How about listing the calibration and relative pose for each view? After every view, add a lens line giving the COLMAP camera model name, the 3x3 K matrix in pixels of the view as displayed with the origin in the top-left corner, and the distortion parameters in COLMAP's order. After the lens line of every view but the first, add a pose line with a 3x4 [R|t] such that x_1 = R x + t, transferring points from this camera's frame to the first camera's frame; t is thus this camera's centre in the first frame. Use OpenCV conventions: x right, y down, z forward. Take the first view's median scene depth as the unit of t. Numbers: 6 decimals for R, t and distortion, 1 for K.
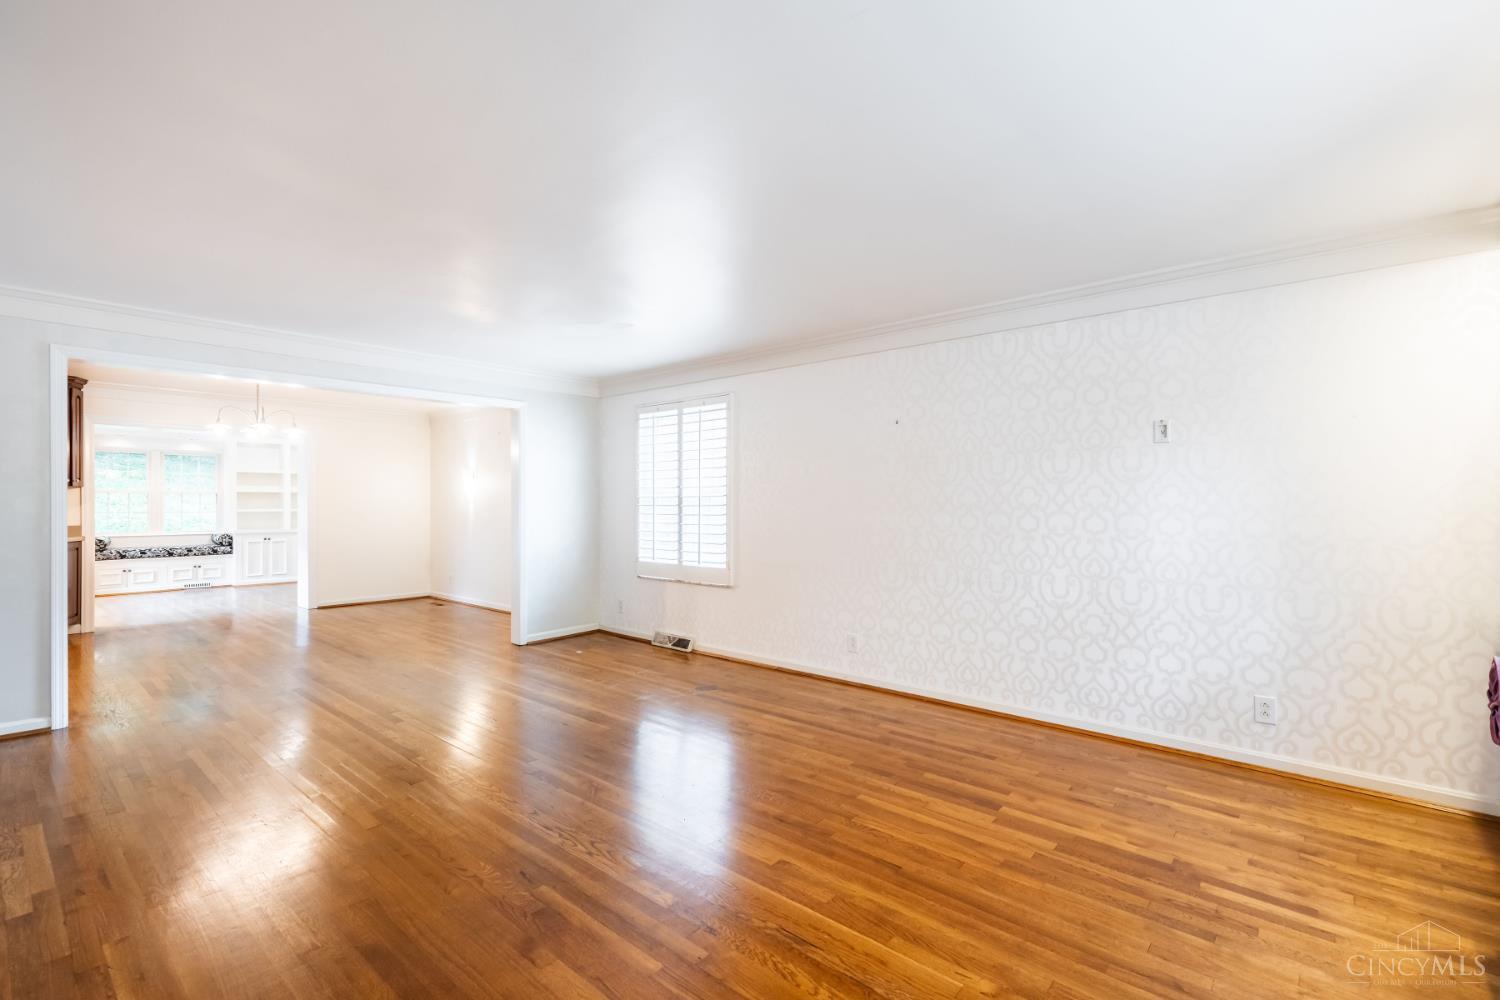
lens RADIAL K [[674.1, 0, 745.8], [0, 674.1, 504.5], [0, 0, 1]] dist [0.002427, 0.000235]
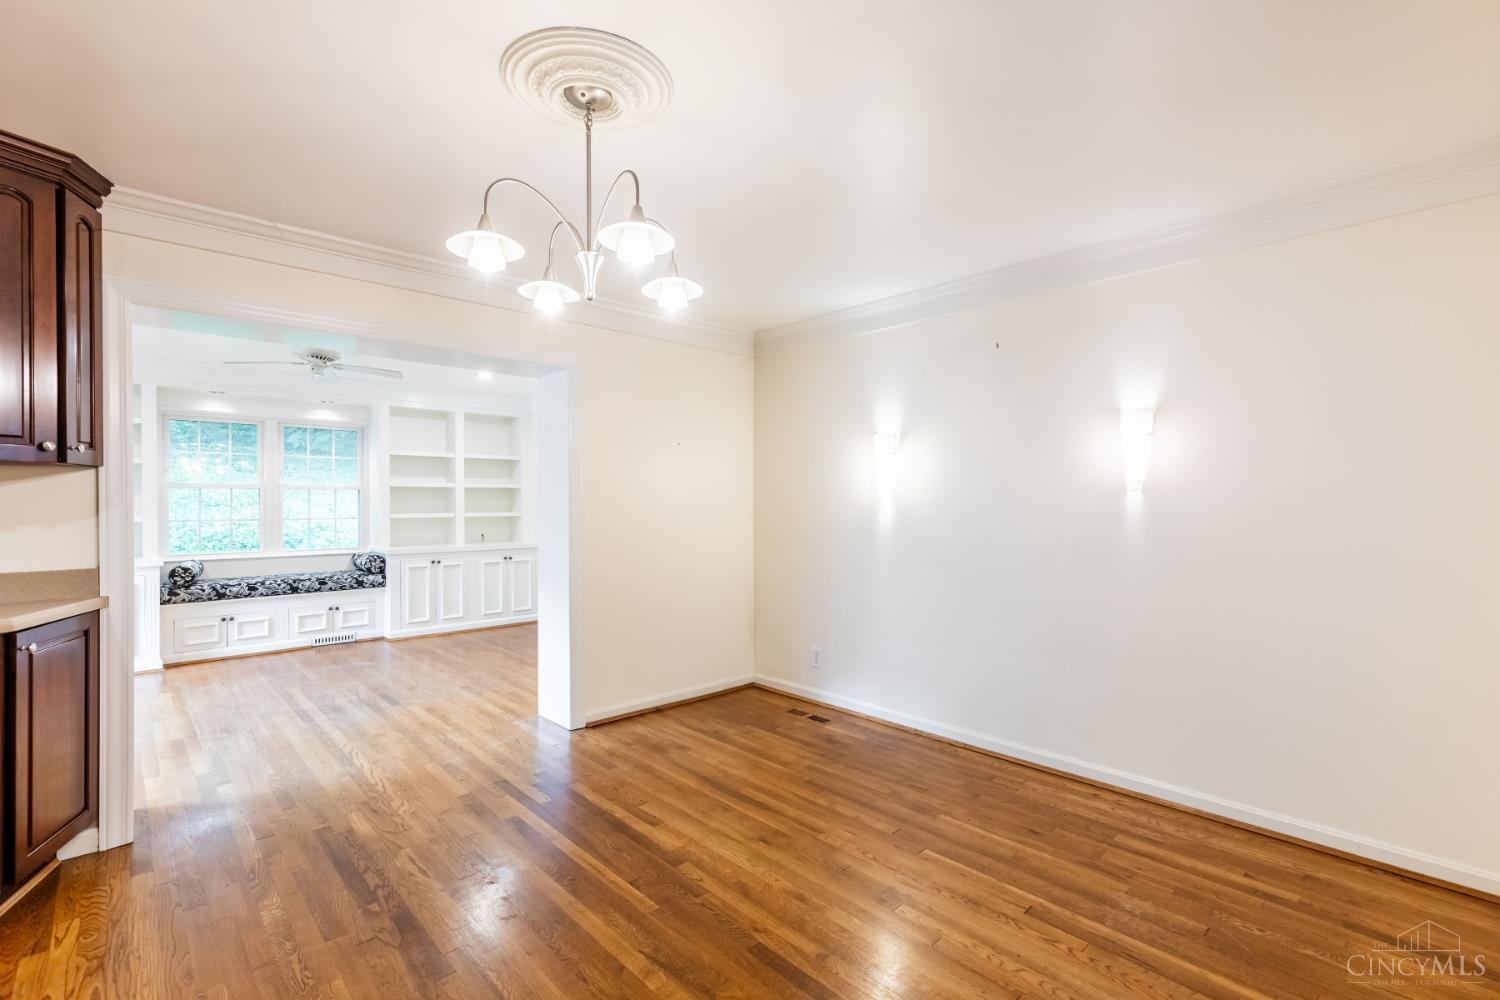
lens RADIAL K [[684.9, 0, 748.2], [0, 684.9, 504.0], [0, 0, 1]] dist [0.002324, -0.000301]
pose [[0.994402, -0.000339, -0.105664, -0.391364], [0.000569, 0.999998, 0.002141, -0.003862], [0.105663, -0.002189, 0.994400, 0.442531]]
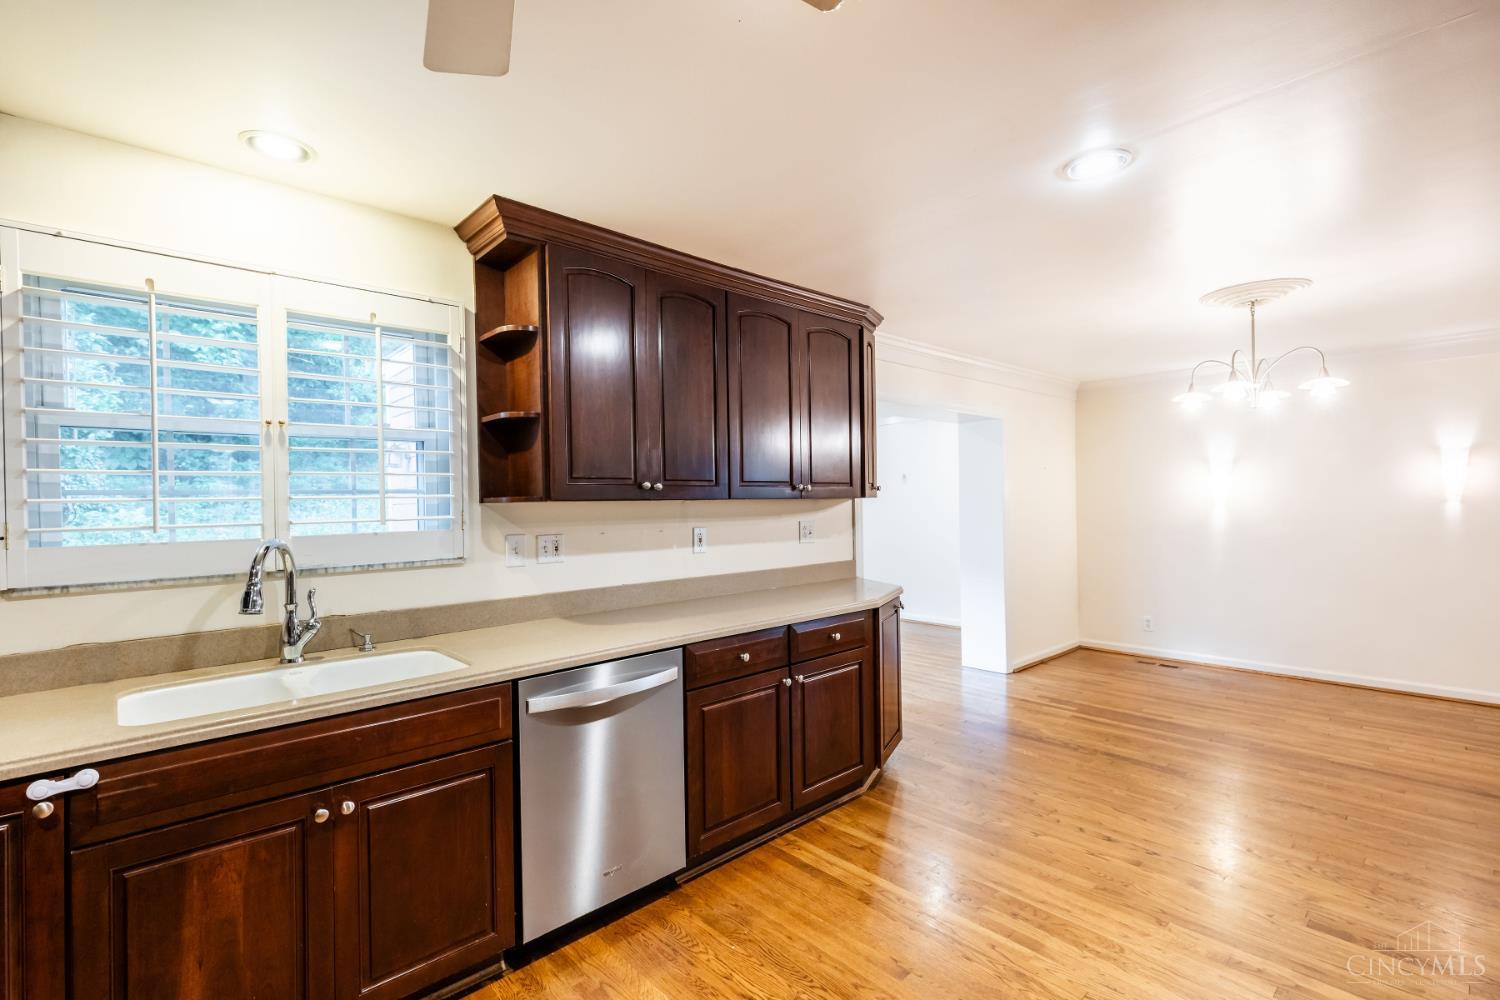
lens RADIAL K [[684.9, 0, 748.2], [0, 684.9, 504.0], [0, 0, 1]] dist [0.002324, -0.000301]
pose [[0.992867, -0.014104, -0.118386, -0.681355], [0.014407, 0.999895, 0.001704, -0.015436], [0.118350, -0.003398, 0.992966, 0.240723]]
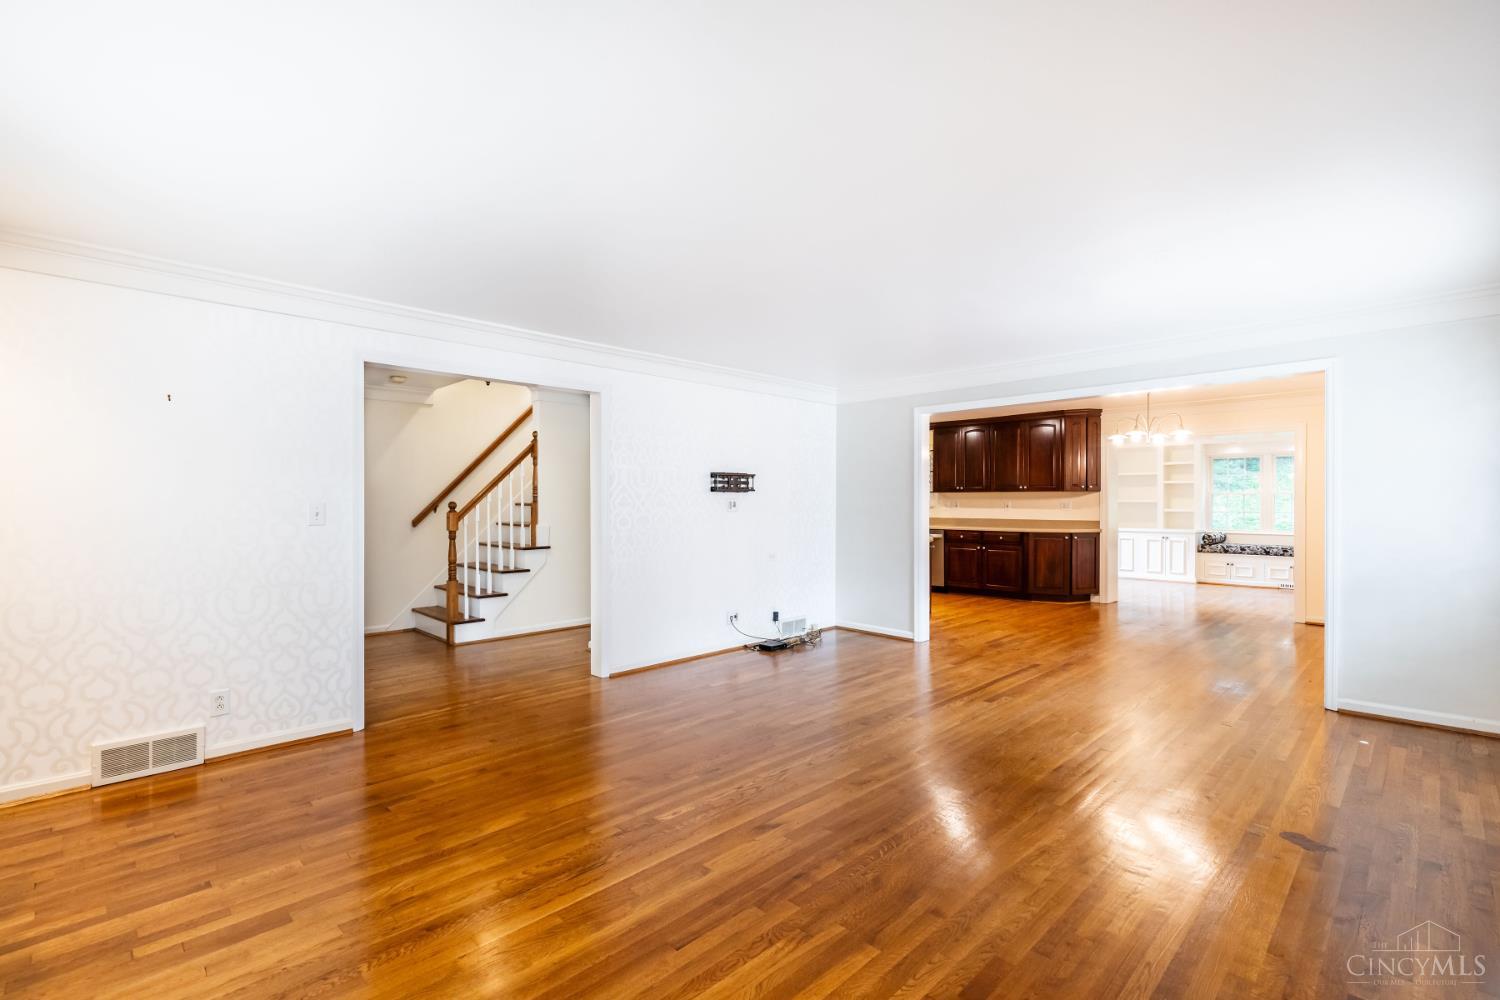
lens RADIAL K [[674.1, 0, 745.8], [0, 674.1, 504.5], [0, 0, 1]] dist [0.002427, 0.000235]
pose [[-0.071644, 0.005736, -0.997414, 0.252559], [-0.005431, 0.999966, 0.006141, -0.003336], [0.997415, 0.005857, -0.071611, 0.275109]]
